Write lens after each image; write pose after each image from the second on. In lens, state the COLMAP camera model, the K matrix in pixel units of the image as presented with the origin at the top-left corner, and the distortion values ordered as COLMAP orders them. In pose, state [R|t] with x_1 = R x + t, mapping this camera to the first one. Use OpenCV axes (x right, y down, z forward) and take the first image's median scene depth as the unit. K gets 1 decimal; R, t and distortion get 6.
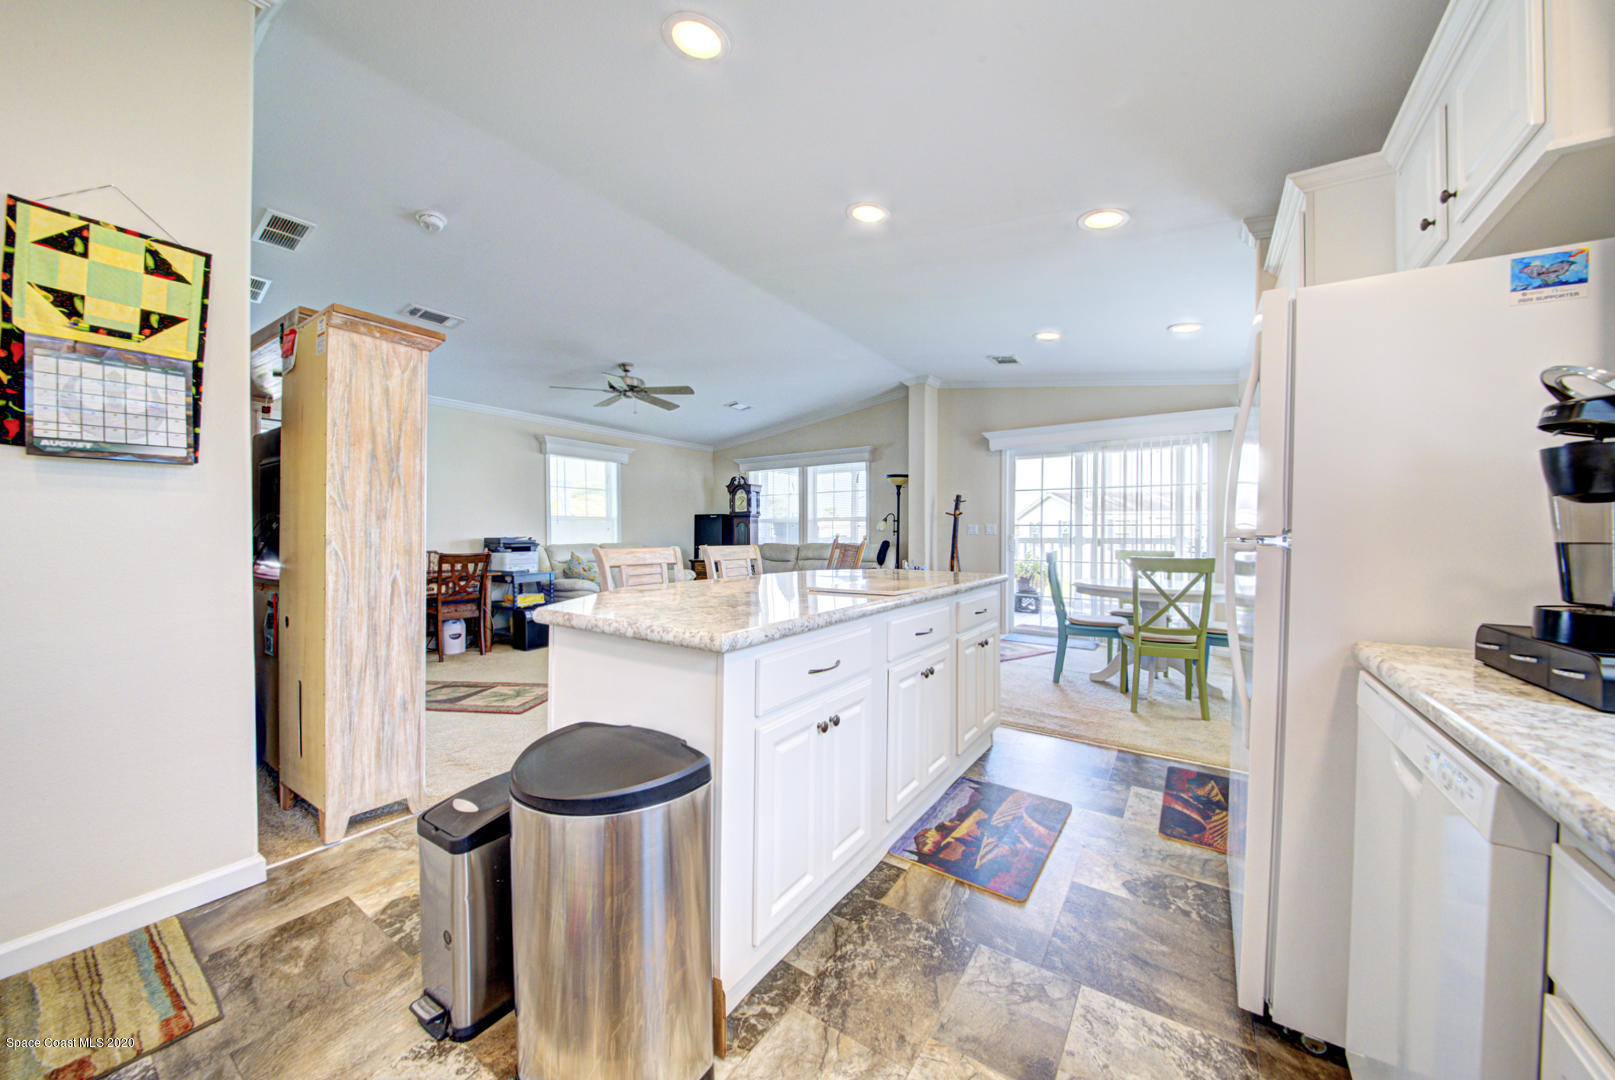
lens RADIAL K [[565.0, 0, 811.9], [0, 565.0, 536.1], [0, 0, 1]] dist [0.007036, -0.007319]
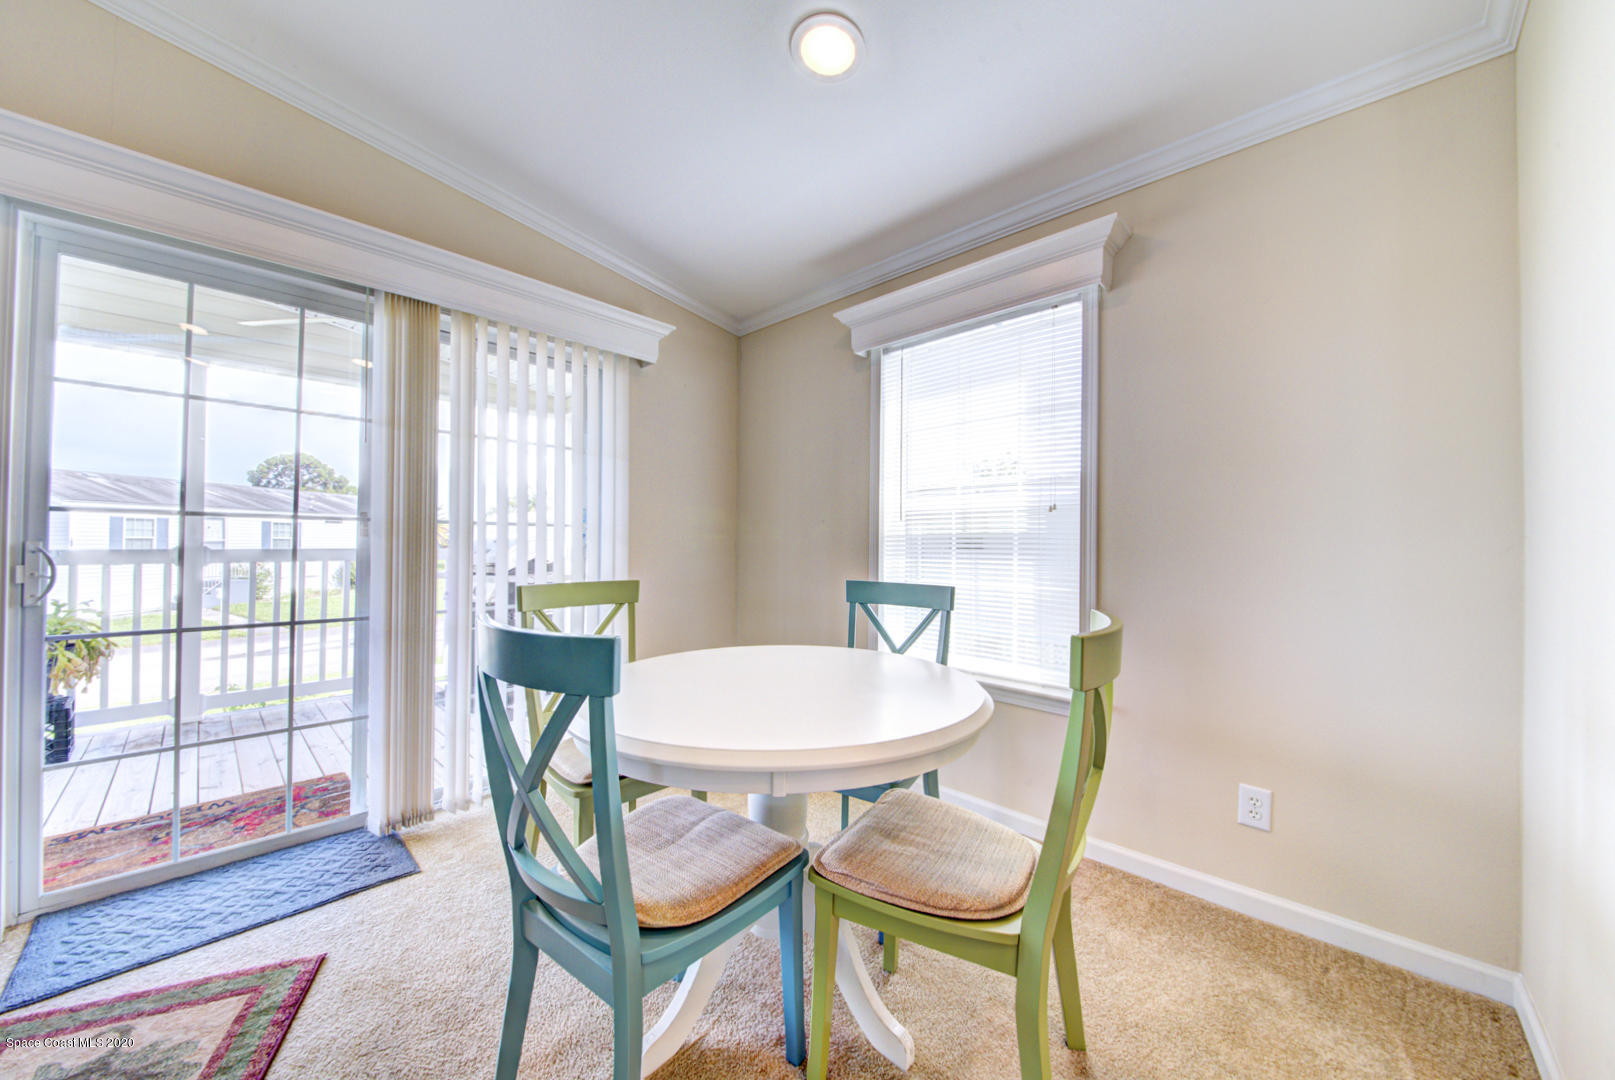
lens RADIAL K [[565.0, 0, 803.0], [0, 565.0, 539.0], [0, 0, 1]] dist [0.007036, -0.007319]
pose [[0.170670, 0.011195, 0.985265, 0.207436], [0.000315, 0.999935, -0.011416, -0.002708], [-0.985328, 0.002258, 0.170656, 0.774694]]
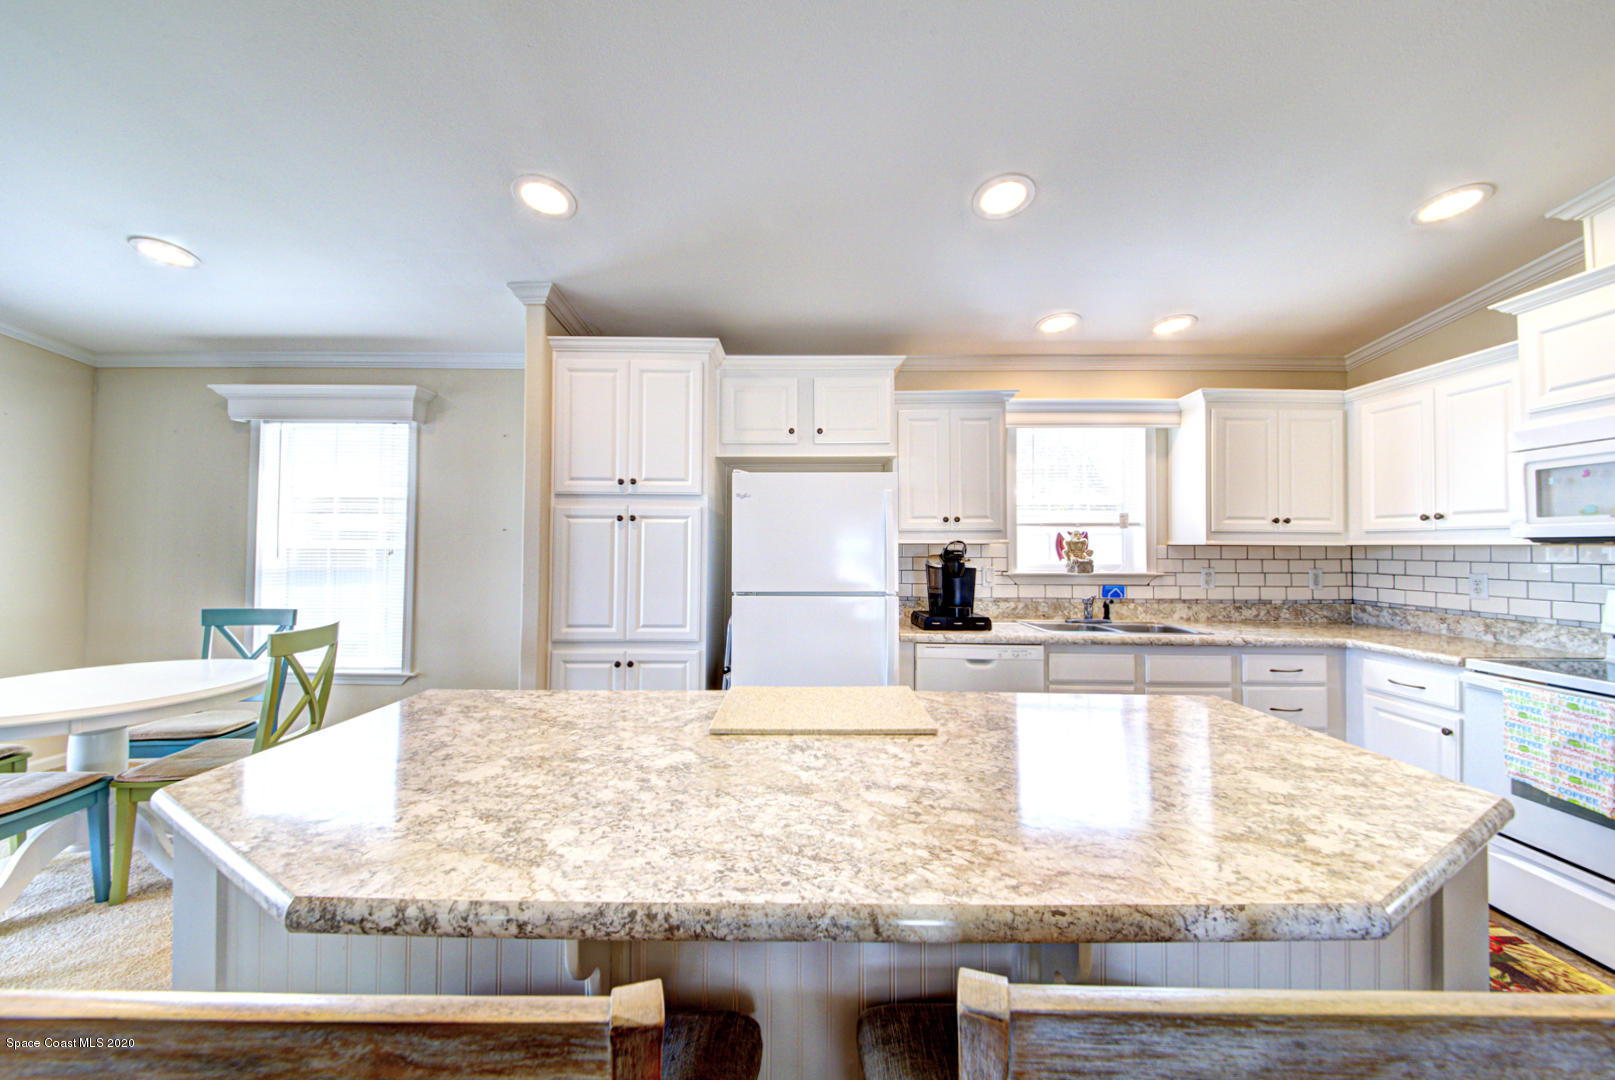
lens RADIAL K [[565.0, 0, 807.0], [0, 565.0, 539.3], [0, 0, 1]] dist [0.007036, -0.007319]
pose [[-0.554089, 0.006057, 0.832436, -0.183807], [-0.004615, 0.999936, -0.010347, -0.043888], [-0.832445, -0.009575, -0.554025, 0.617422]]
